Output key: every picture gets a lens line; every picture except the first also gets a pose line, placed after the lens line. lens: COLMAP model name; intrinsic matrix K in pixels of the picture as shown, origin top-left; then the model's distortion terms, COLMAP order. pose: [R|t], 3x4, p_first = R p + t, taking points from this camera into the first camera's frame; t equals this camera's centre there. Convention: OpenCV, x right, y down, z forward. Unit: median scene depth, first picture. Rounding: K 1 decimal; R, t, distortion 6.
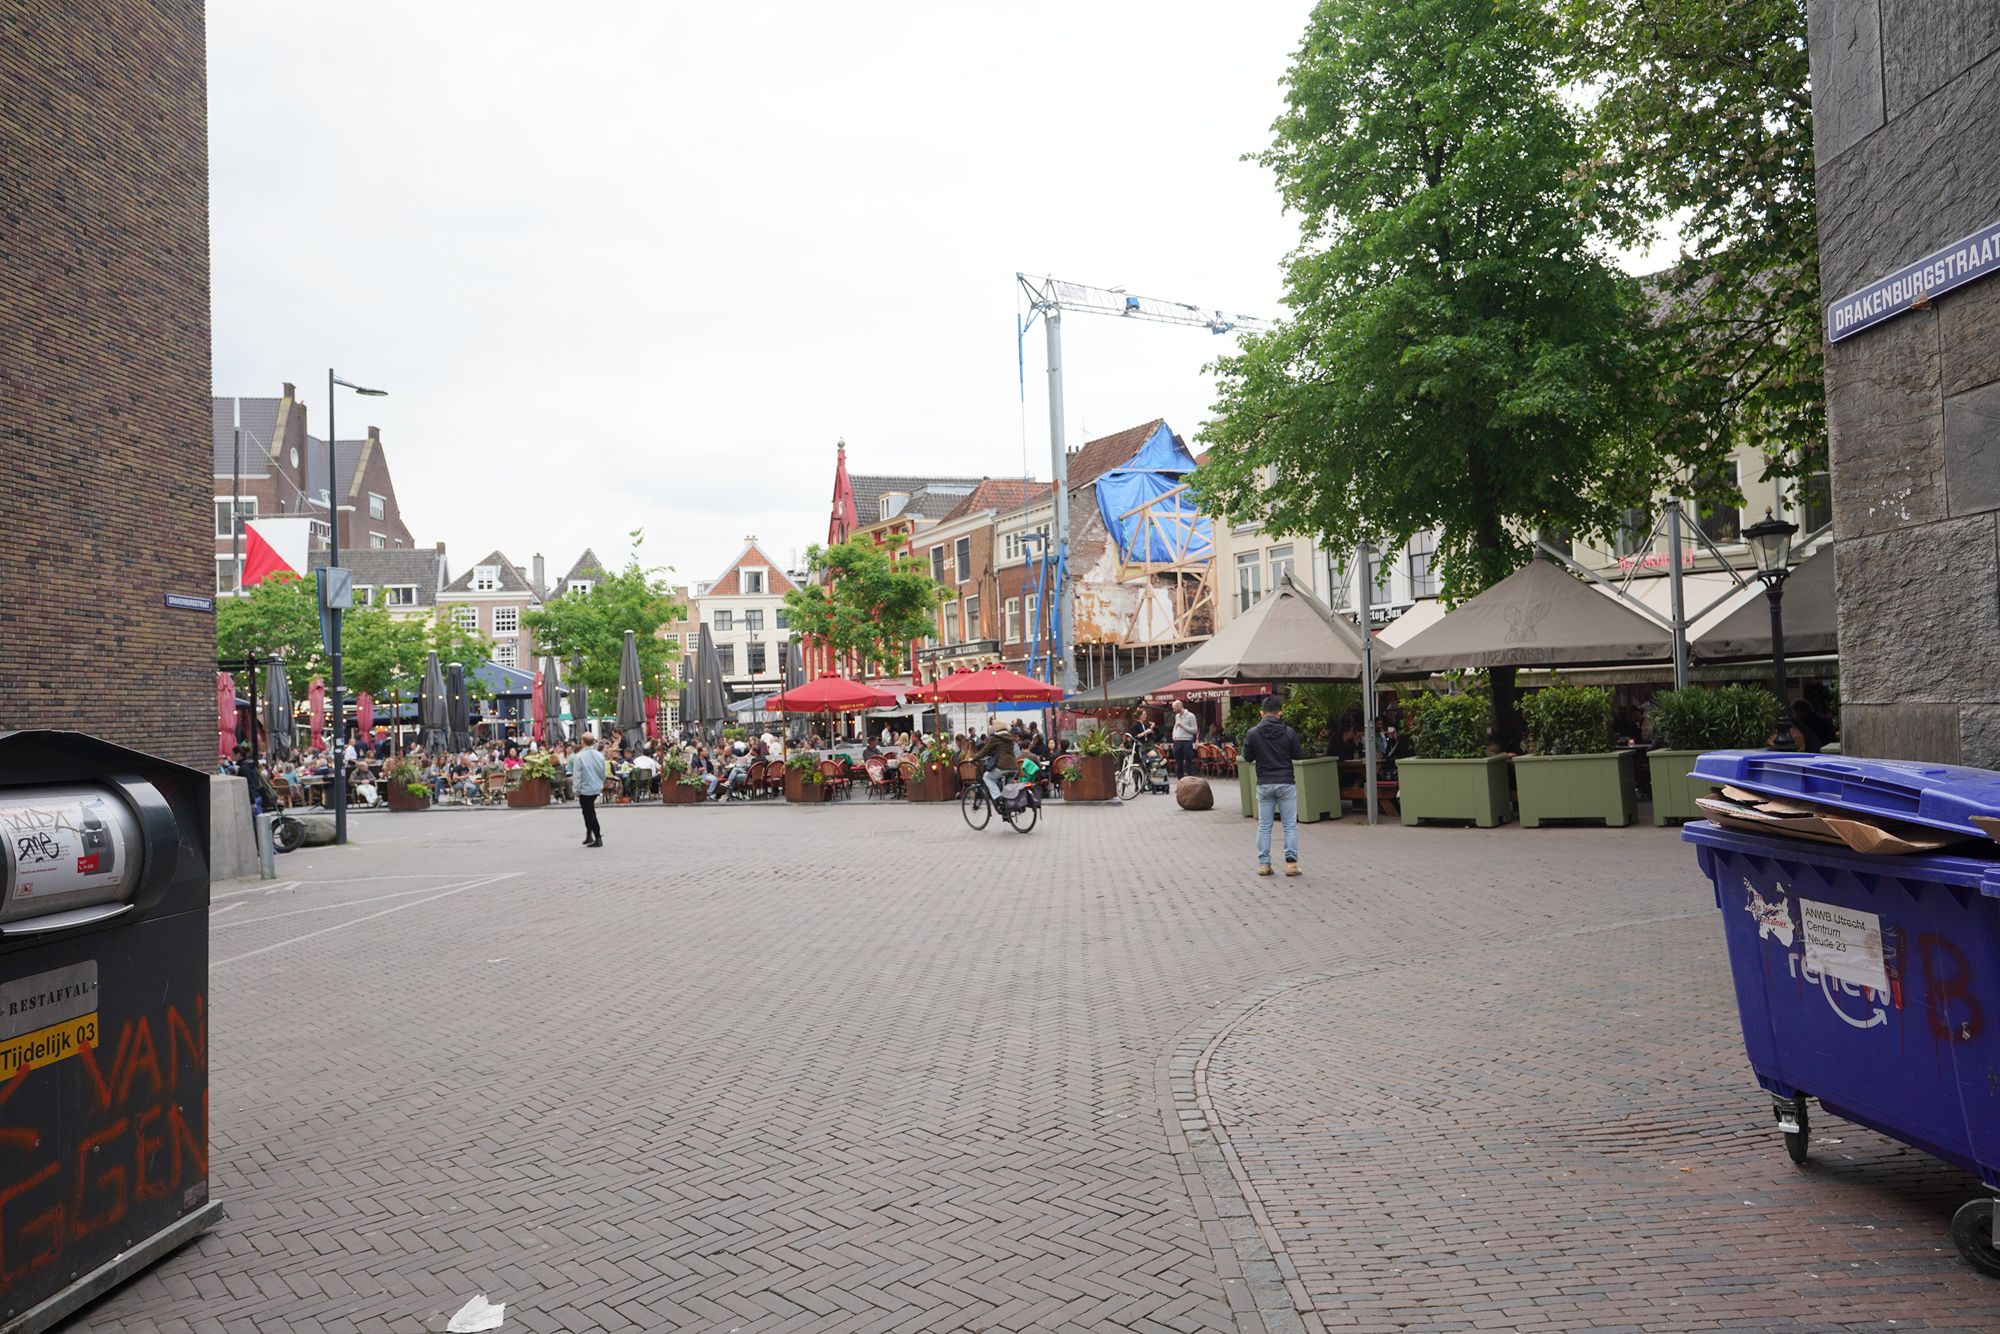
lens RADIAL K [[1315.5, 0, 992.5], [0, 1315.5, 673.8], [0, 0, 1]] dist [-0.035955, 0.031424]
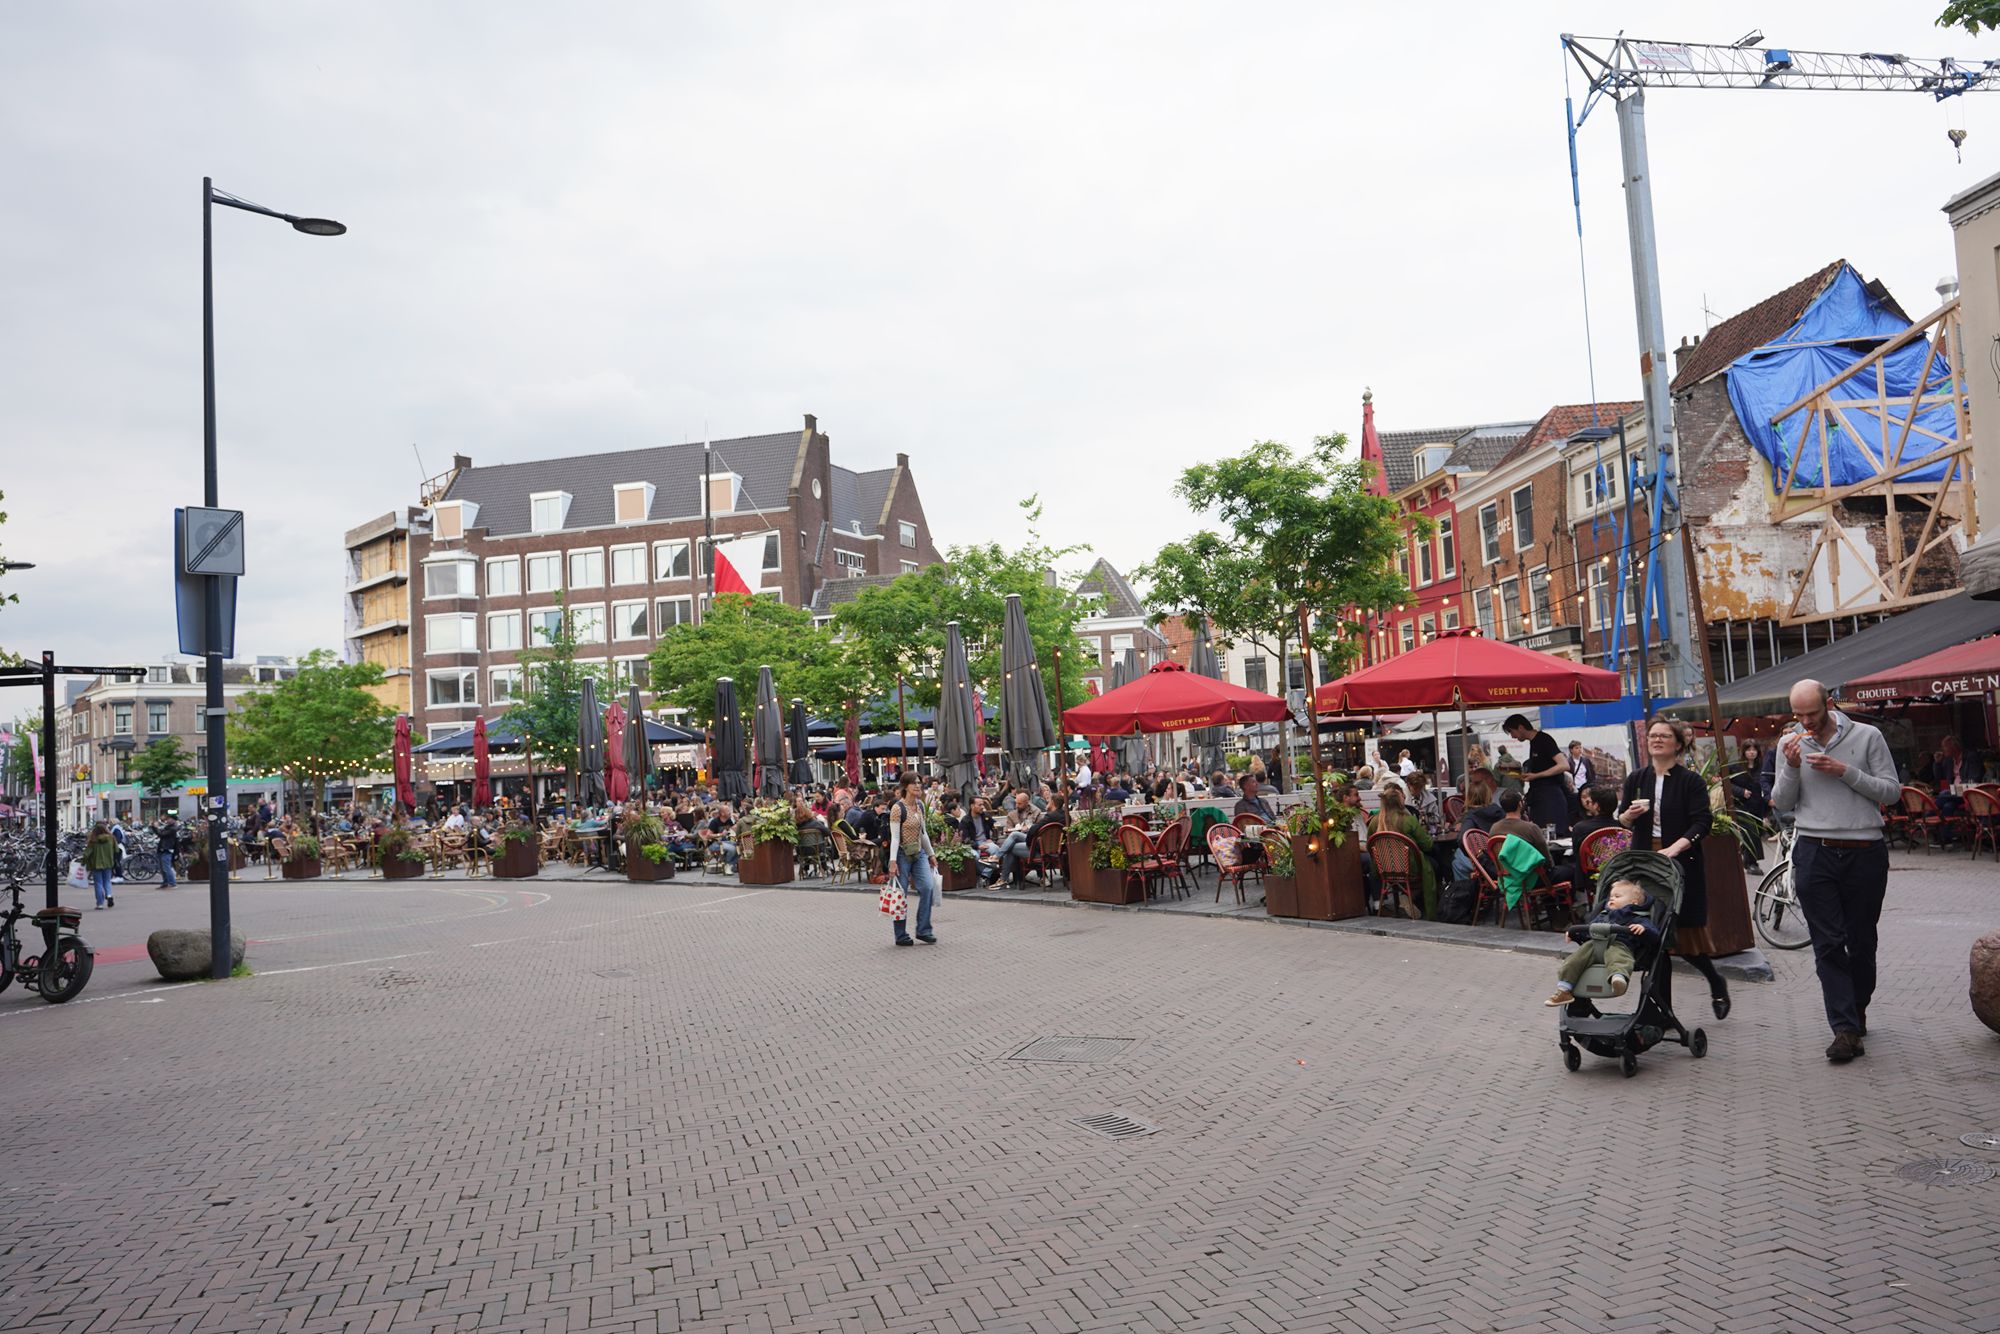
lens RADIAL K [[1318.9, 0, 994.0], [0, 1318.9, 672.0], [0, 0, 1]] dist [-0.001176, 0.005860]
pose [[0.899742, -0.039418, -0.434639, 0.030289], [0.030898, 0.999167, -0.026654, 0.008396], [0.435327, 0.010552, 0.900210, 0.255632]]
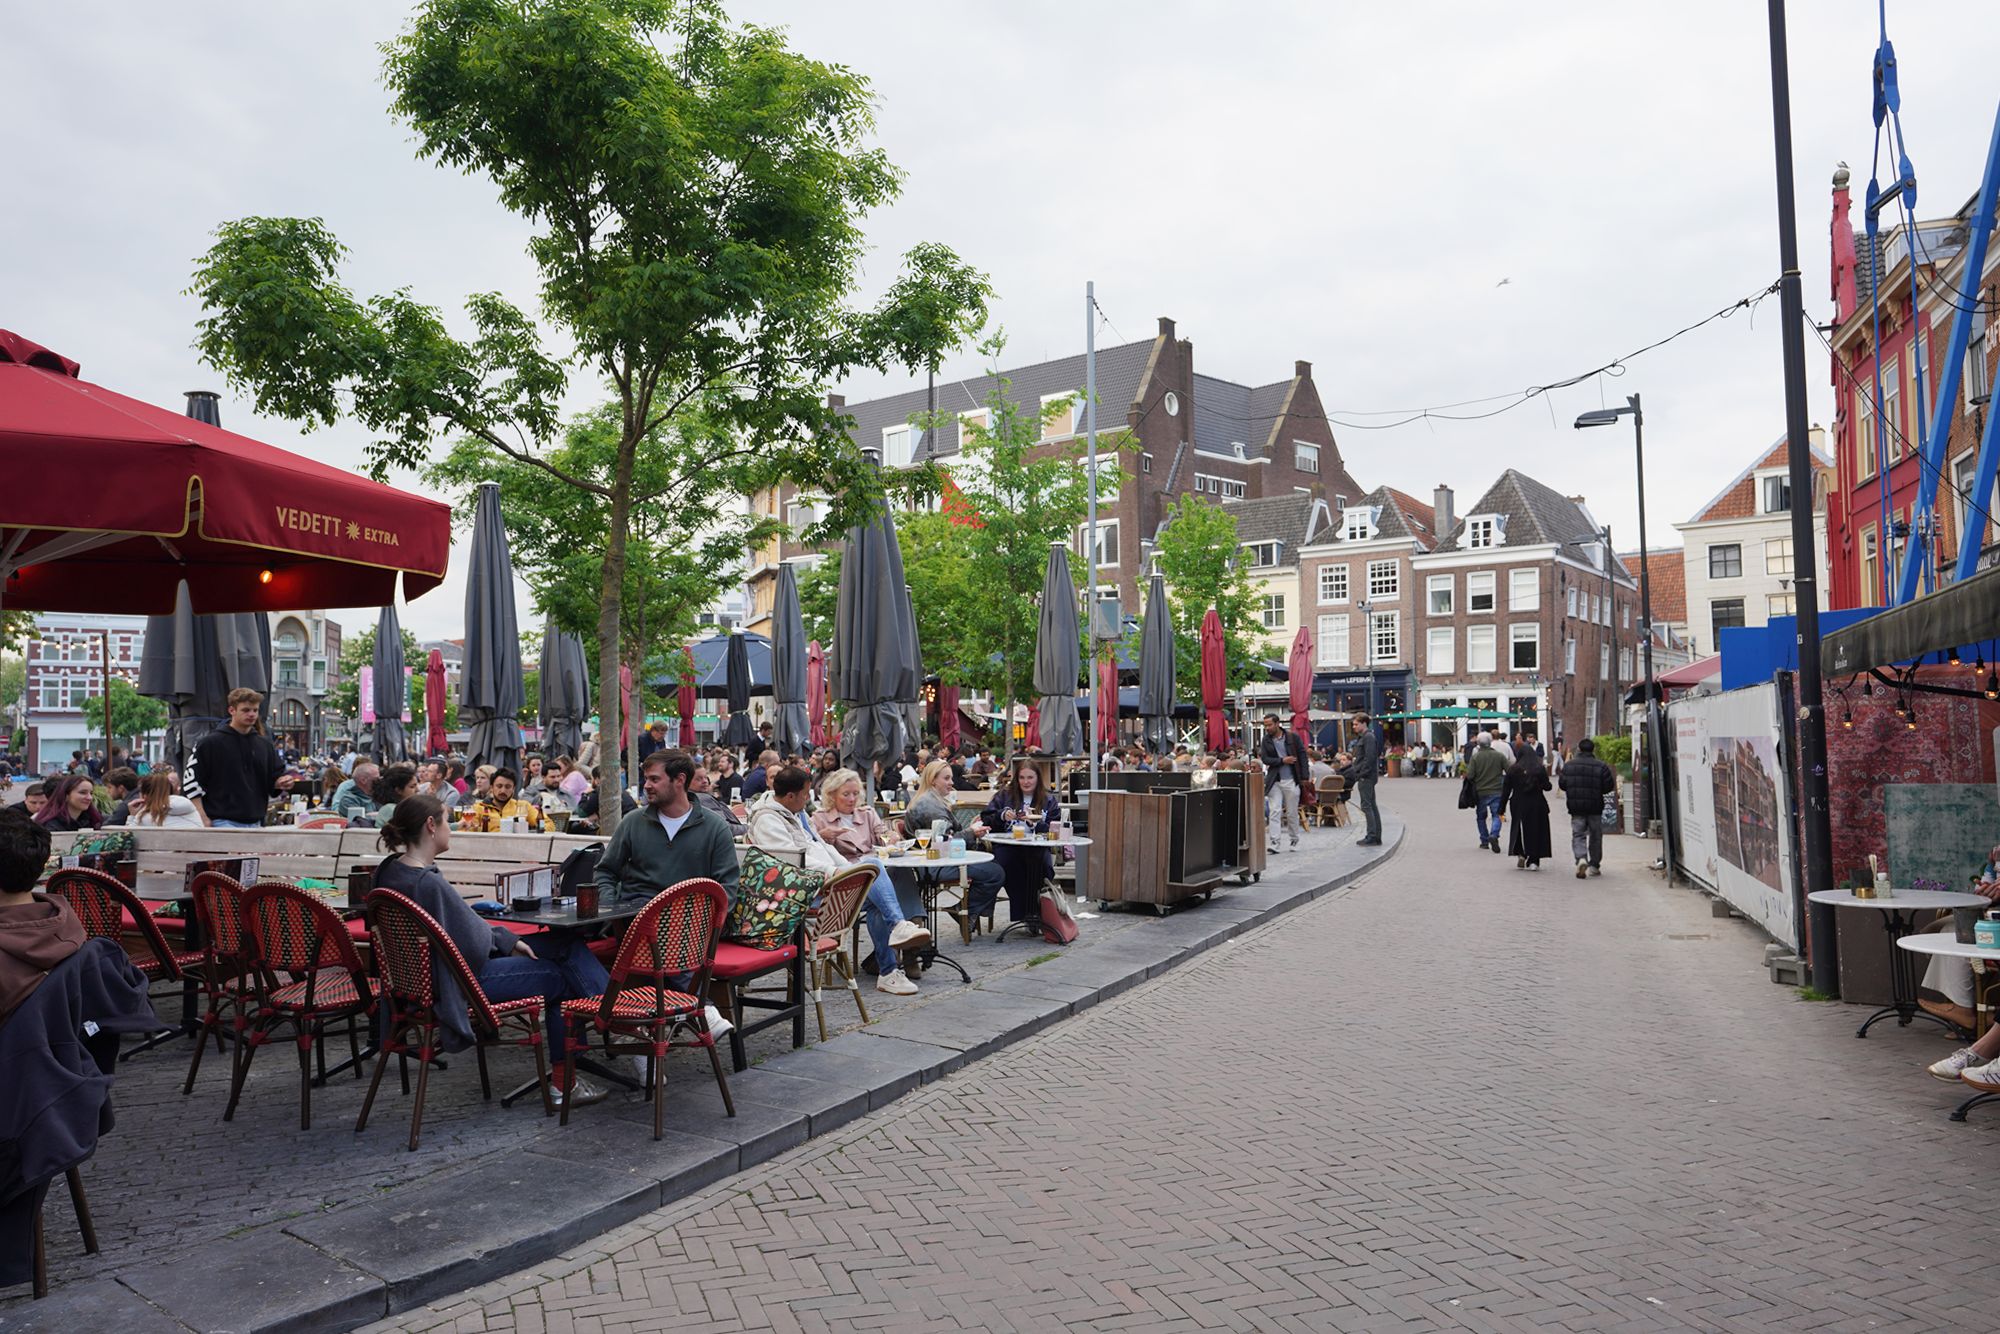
lens RADIAL K [[1318.9, 0, 994.0], [0, 1318.9, 672.0], [0, 0, 1]] dist [-0.001176, 0.005860]
pose [[0.642083, -0.006094, -0.766611, 0.085563], [0.008161, 0.999966, -0.001114, 0.016516], [0.766592, -0.005541, 0.642111, 0.585525]]
